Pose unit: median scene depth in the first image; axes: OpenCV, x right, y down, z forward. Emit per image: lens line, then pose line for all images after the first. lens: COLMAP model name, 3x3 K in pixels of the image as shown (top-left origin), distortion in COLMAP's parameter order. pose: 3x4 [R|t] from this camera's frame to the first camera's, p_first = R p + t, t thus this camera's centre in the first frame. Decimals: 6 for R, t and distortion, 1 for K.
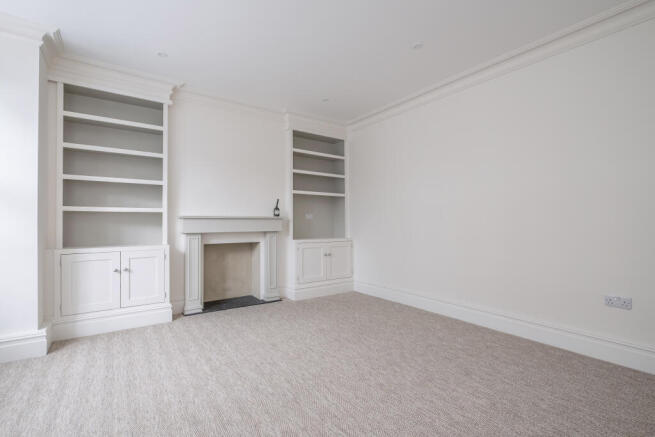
lens RADIAL K [[291.6, 0, 326.9], [0, 291.6, 219.0], [0, 0, 1]] dist [-0.006637, 0.002345]
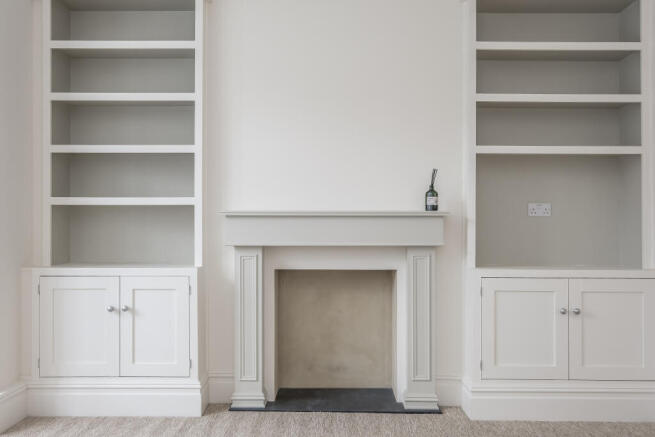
lens RADIAL K [[636.3, 0, 327.5], [0, 636.3, 219.7], [0, 0, 1]] dist [0.014300, 0.000000]
pose [[0.816488, -0.001996, -0.577359, 0.258236], [0.003466, 0.999993, 0.001445, 0.002268], [0.577352, -0.003181, 0.816489, 0.178844]]
